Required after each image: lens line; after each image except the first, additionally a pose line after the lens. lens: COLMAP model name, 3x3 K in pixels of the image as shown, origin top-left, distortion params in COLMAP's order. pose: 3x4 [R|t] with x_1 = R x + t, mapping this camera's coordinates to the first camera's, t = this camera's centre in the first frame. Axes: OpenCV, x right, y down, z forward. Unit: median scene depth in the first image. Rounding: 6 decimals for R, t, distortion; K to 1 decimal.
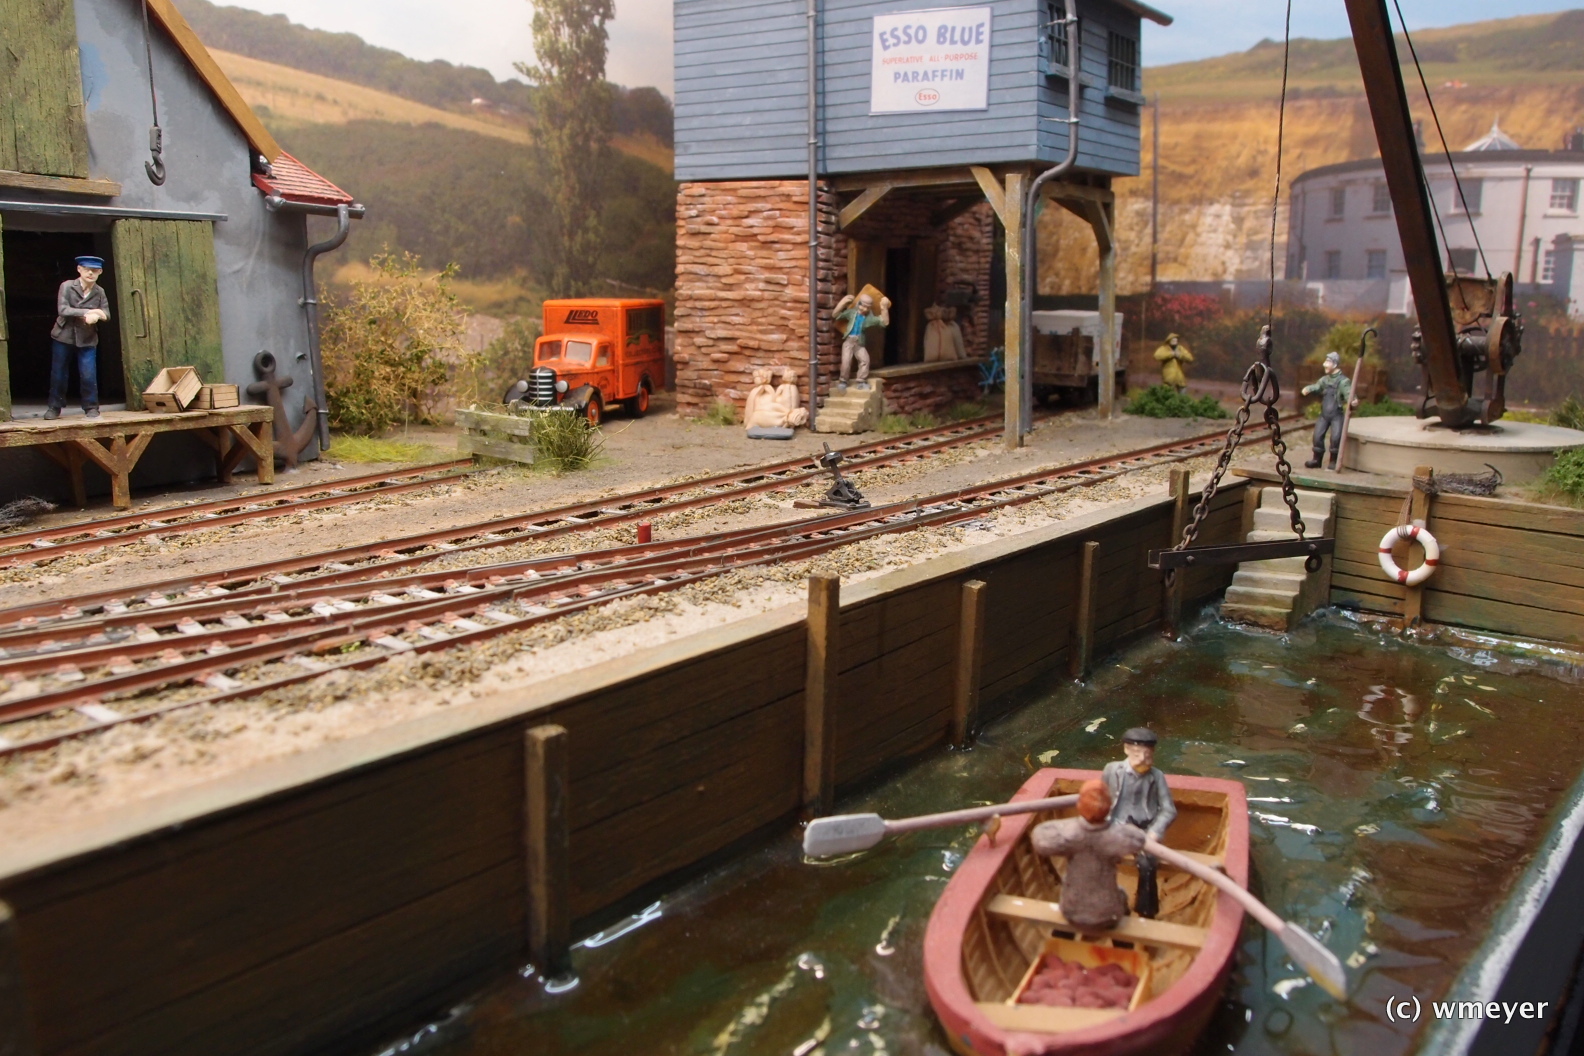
lens RADIAL K [[1297.1, 0, 777.3], [0, 1297.1, 527.5], [0, 0, 1]] dist [-0.076962, 0.037781]
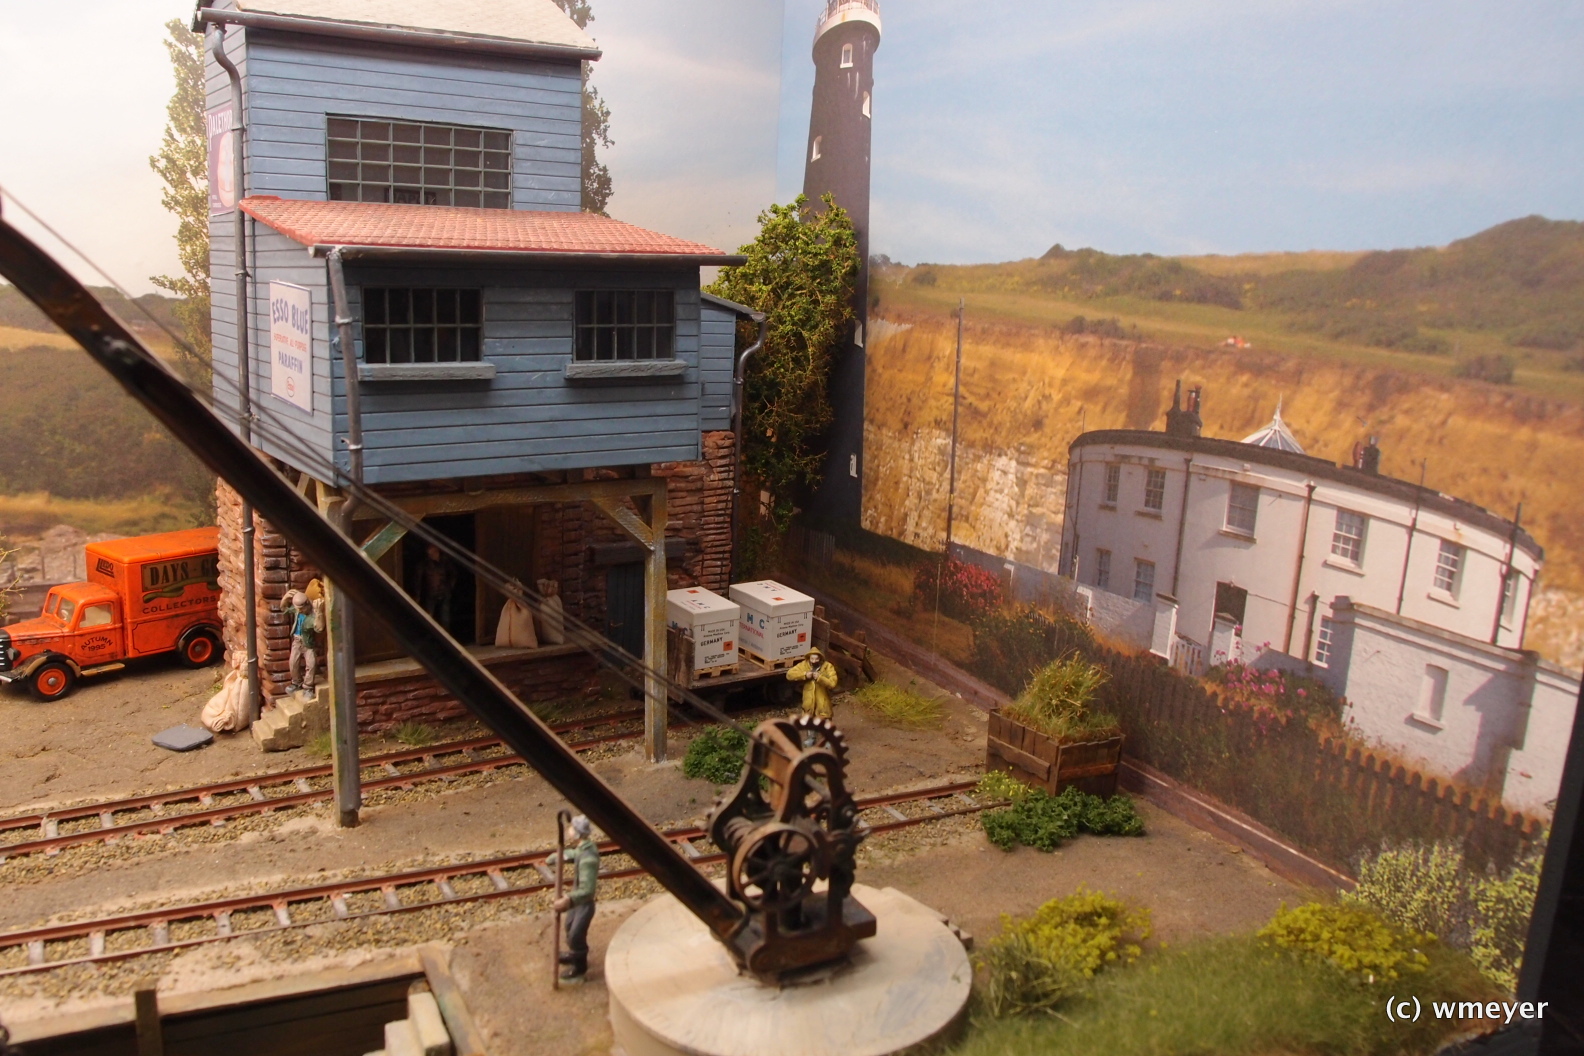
lens RADIAL K [[1297.1, 0, 793.3], [0, 1297.1, 523.3], [0, 0, 1]] dist [-0.076962, 0.037781]
pose [[0.918210, 0.115319, -0.378935, 0.608486], [-0.117769, 0.992899, 0.016792, -0.247829], [0.378181, 0.029209, 0.925271, 0.299209]]
